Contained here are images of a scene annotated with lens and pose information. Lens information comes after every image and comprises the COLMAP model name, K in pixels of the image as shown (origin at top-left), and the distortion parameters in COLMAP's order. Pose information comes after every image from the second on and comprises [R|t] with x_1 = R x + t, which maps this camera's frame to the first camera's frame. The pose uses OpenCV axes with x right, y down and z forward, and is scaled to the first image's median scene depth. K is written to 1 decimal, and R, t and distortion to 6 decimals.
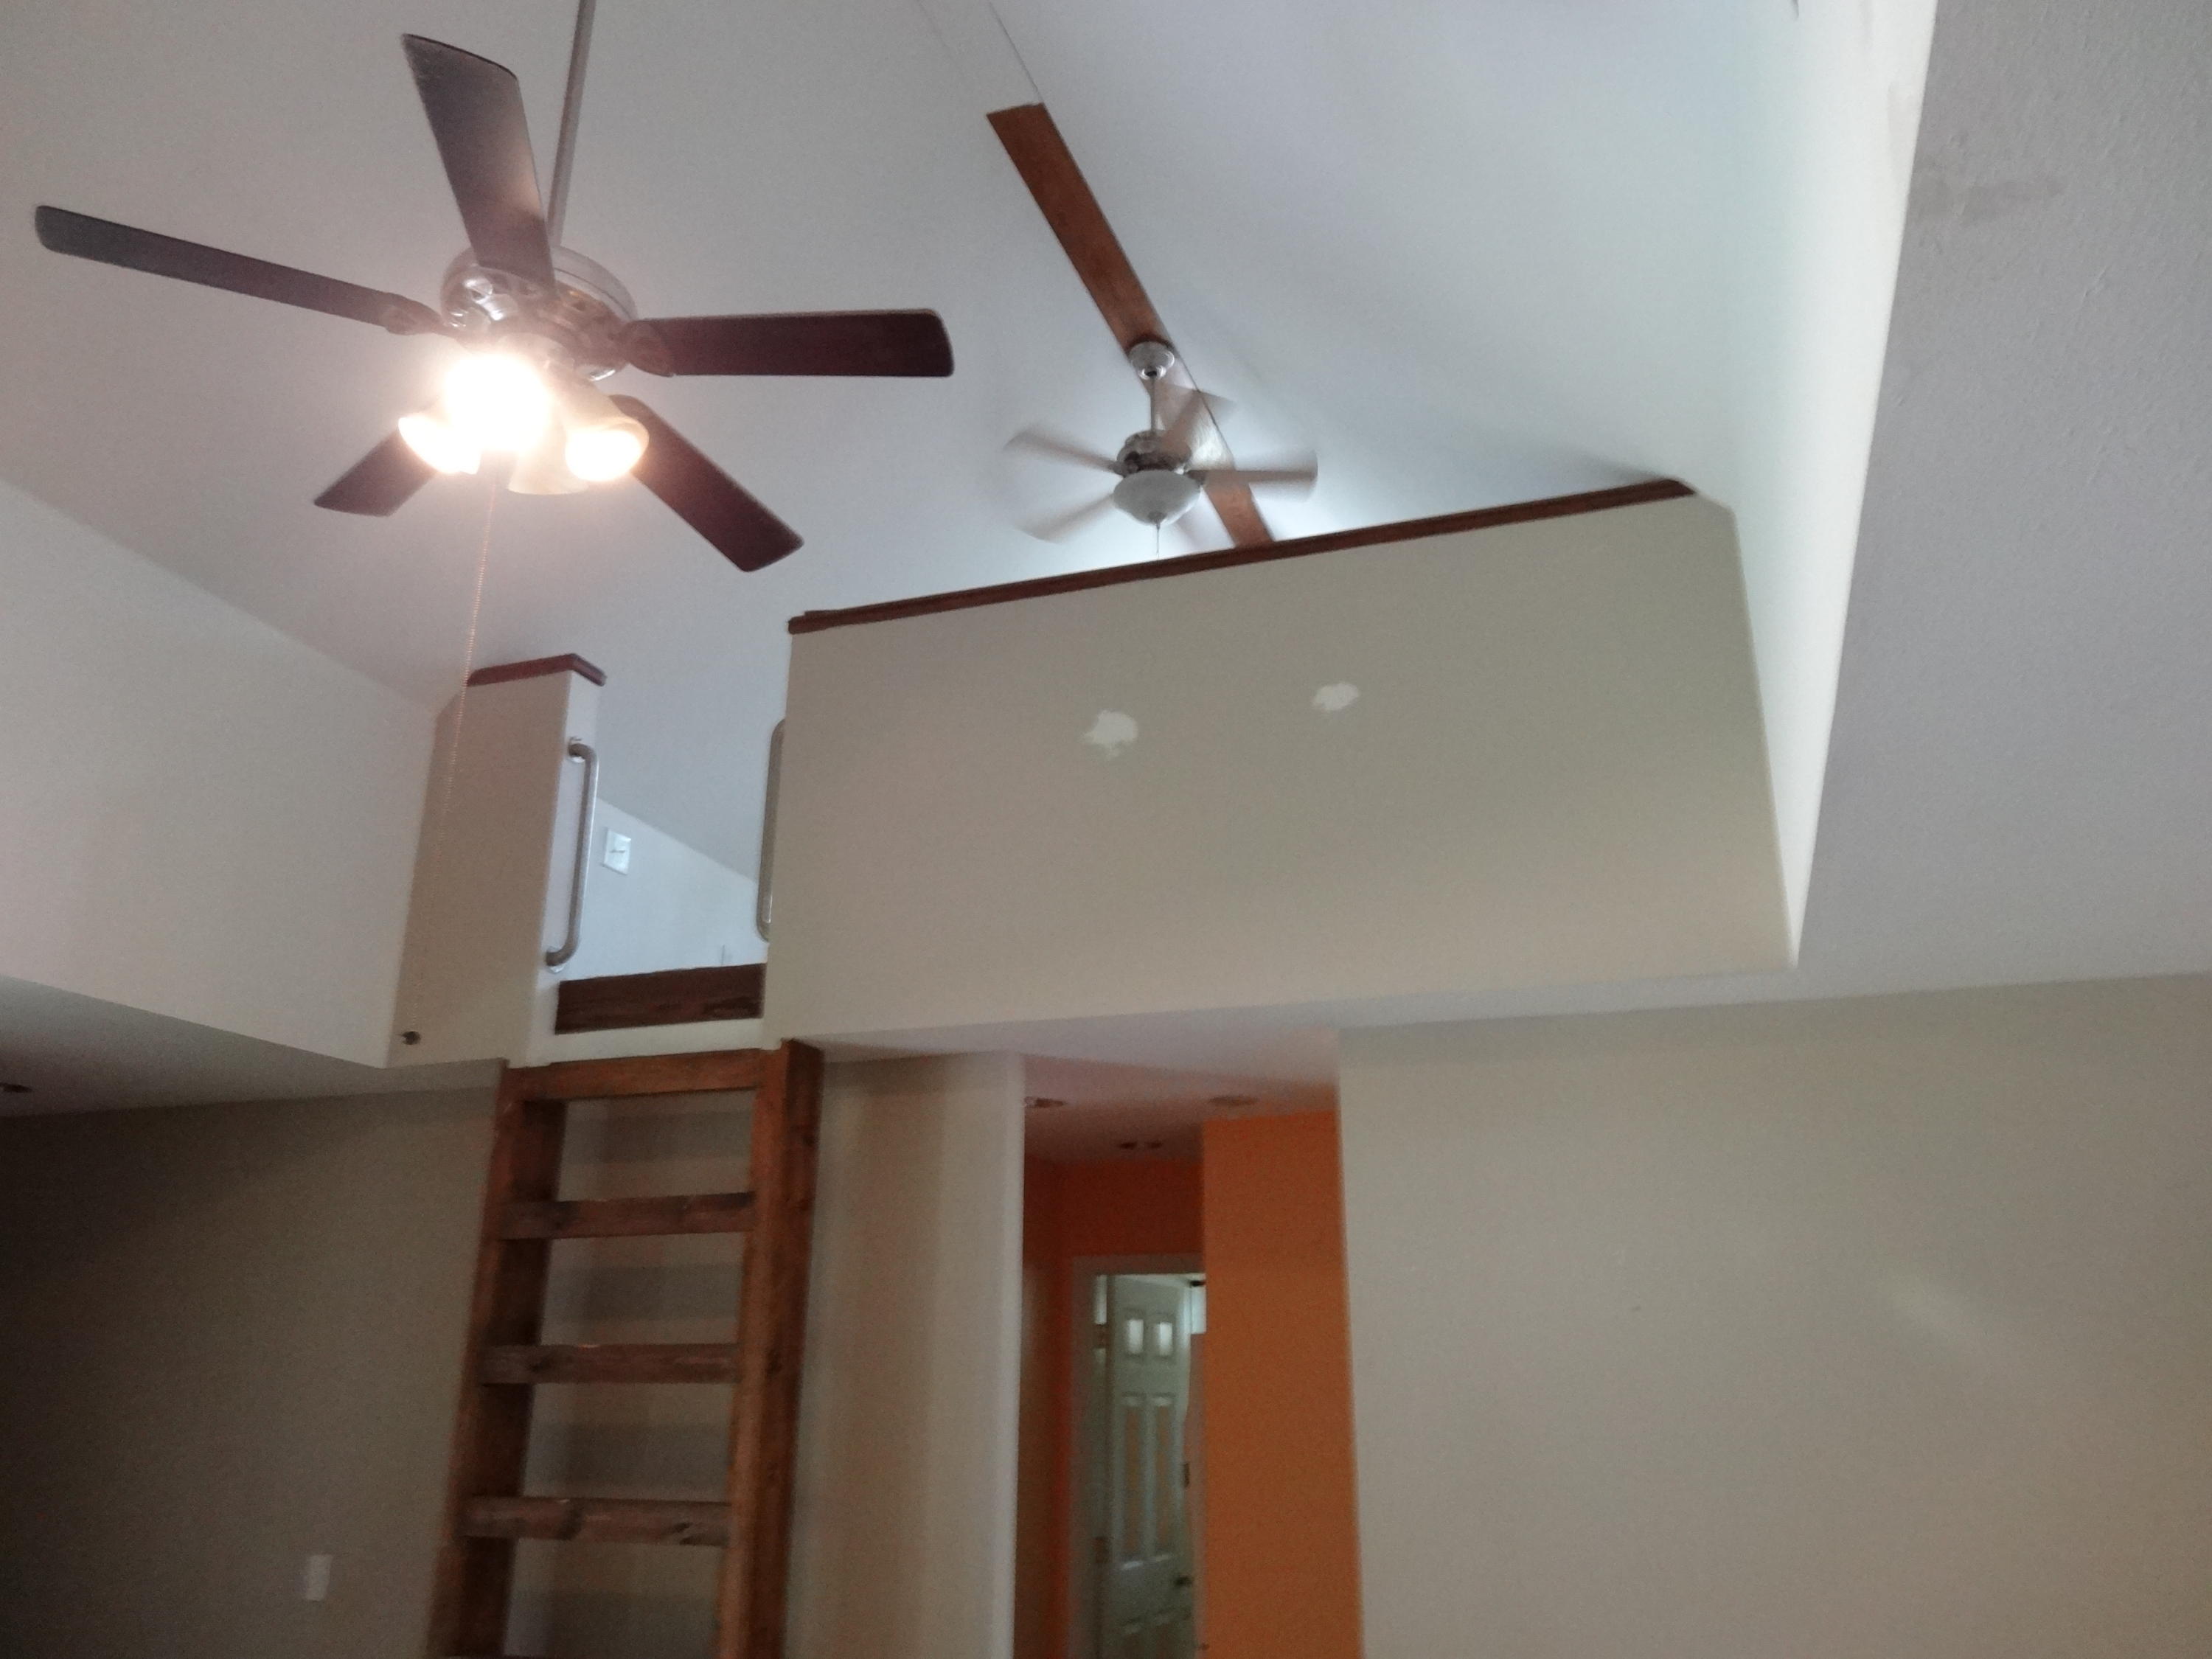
lens RADIAL K [[1612.6, 0, 1106.0], [0, 1612.6, 829.5], [0, 0, 1]] dist [-0.006485, -0.006182]
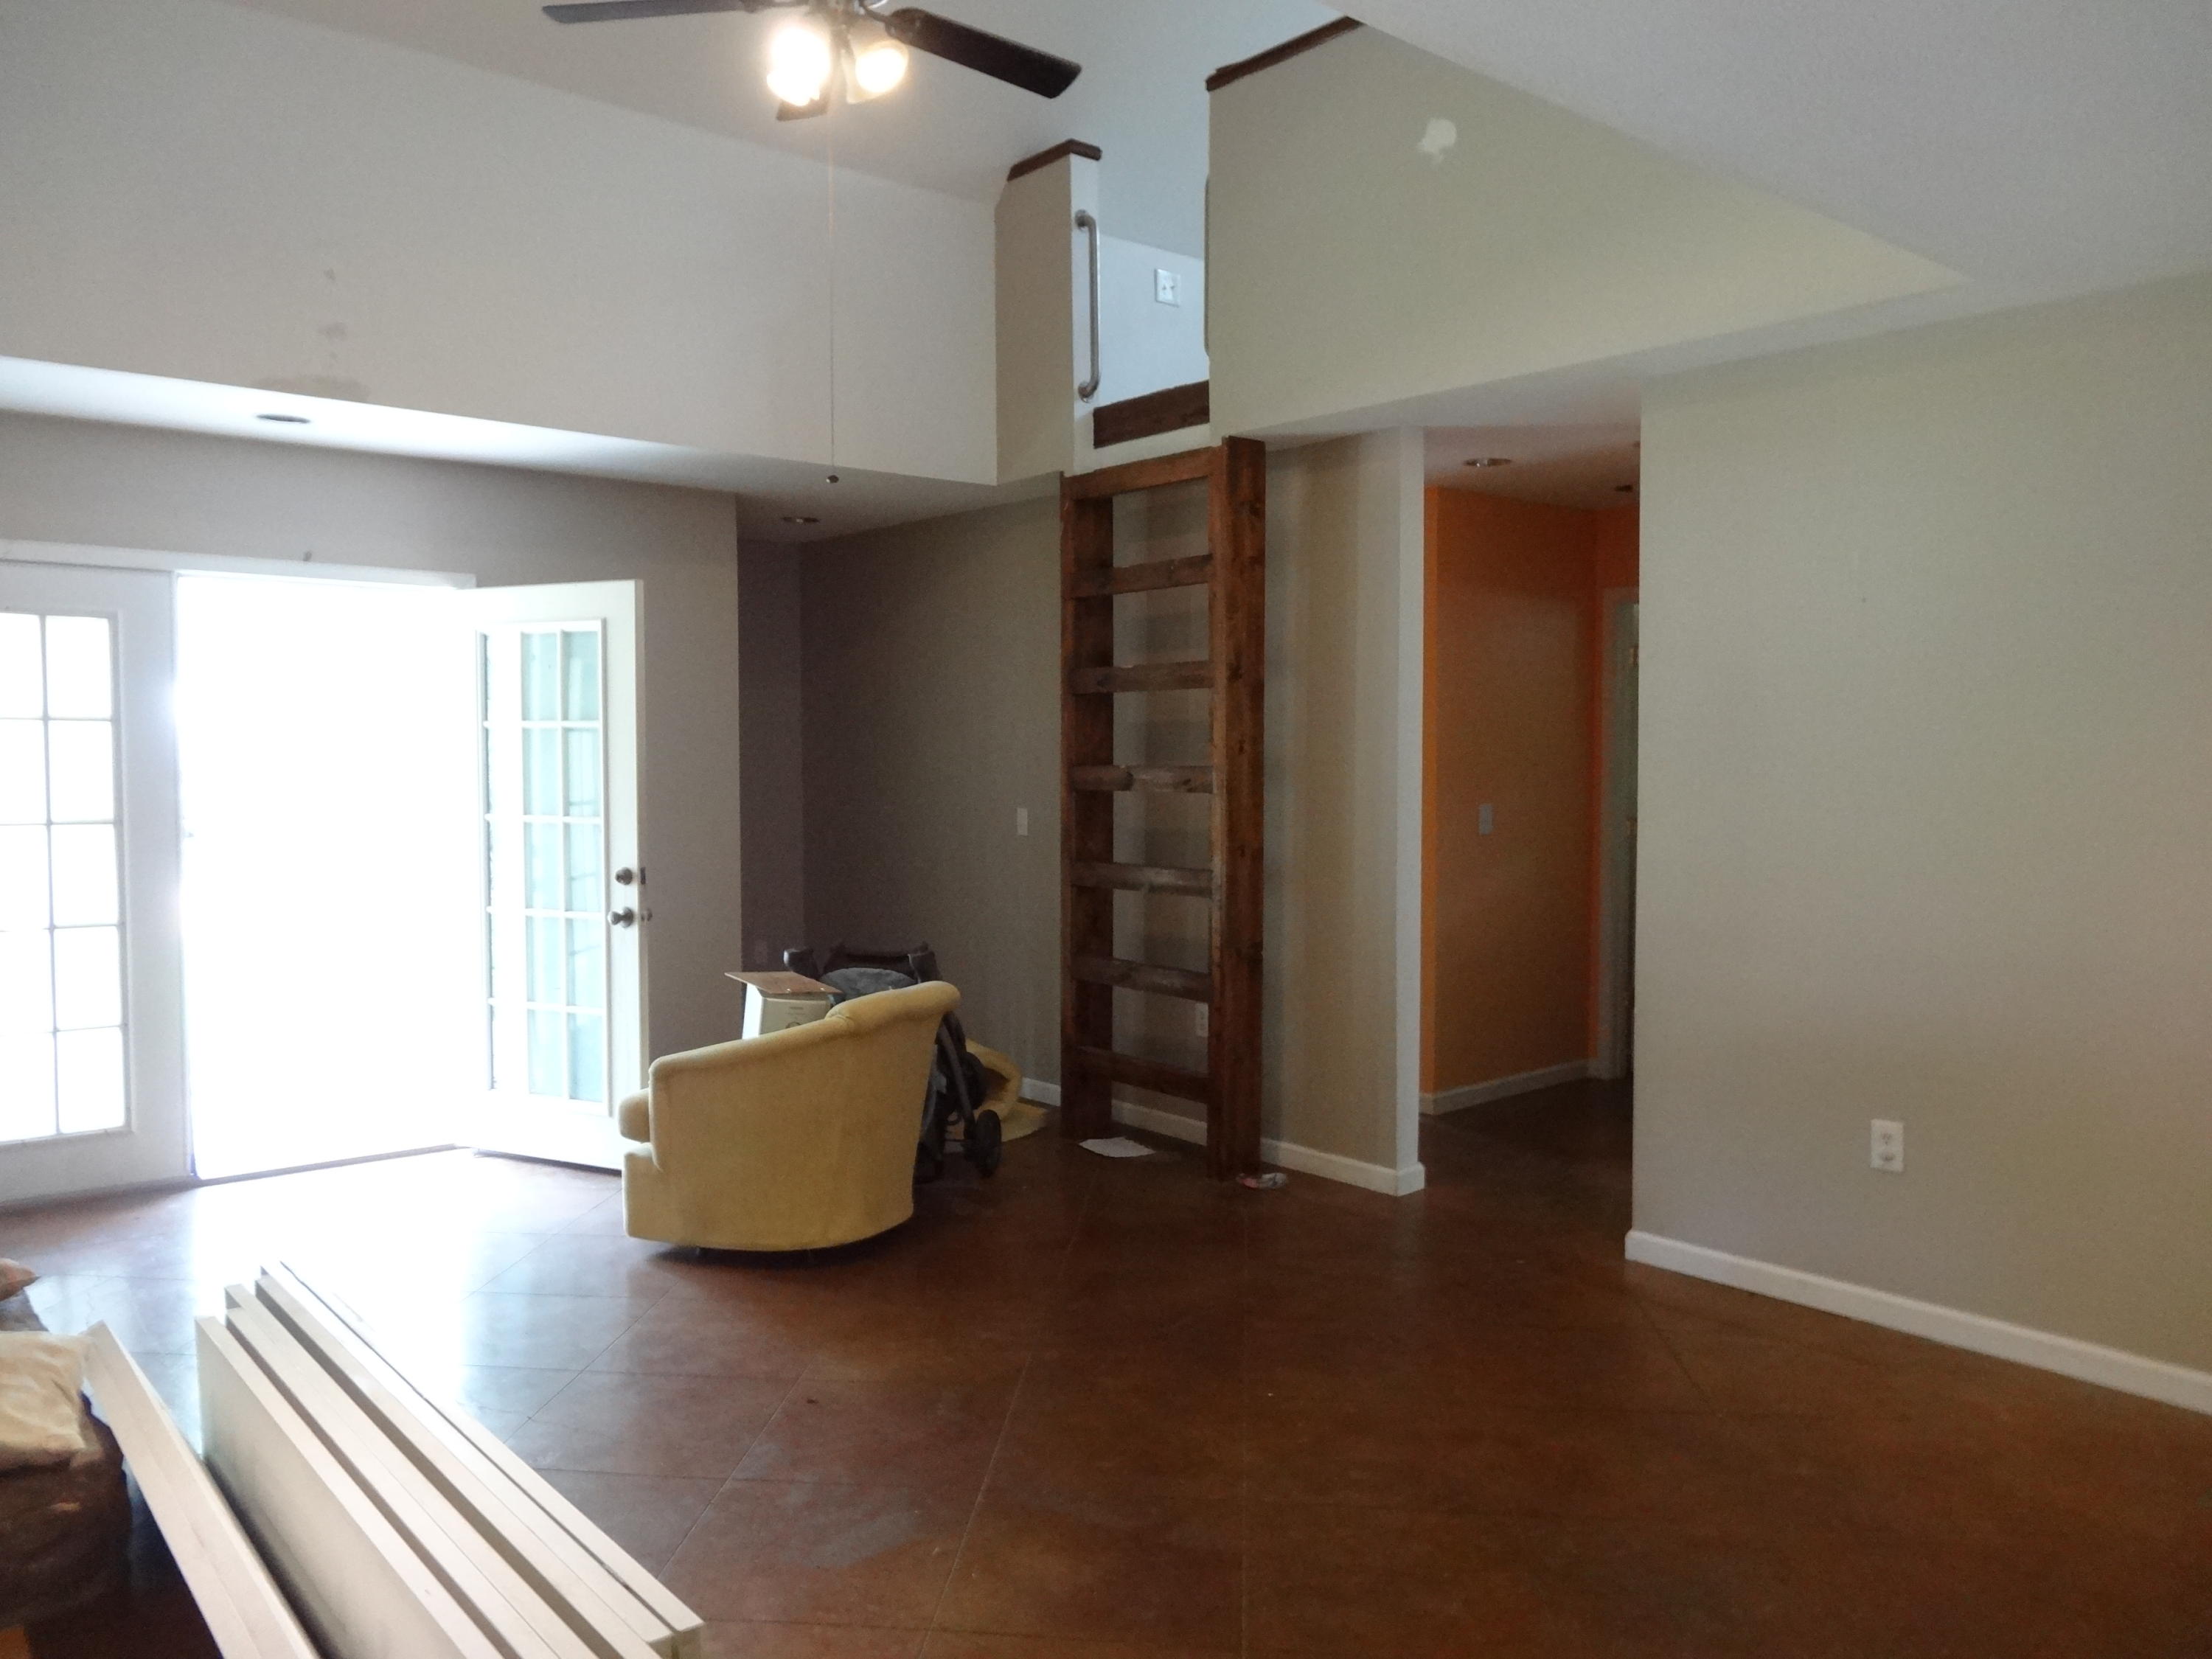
lens RADIAL K [[1612.6, 0, 1106.0], [0, 1612.6, 829.5], [0, 0, 1]] dist [-0.006485, -0.006182]
pose [[0.861619, 0.018608, -0.507215, 0.375582], [0.175889, 0.926458, 0.332775, -0.026823], [0.476105, -0.375938, 0.794981, -0.201859]]
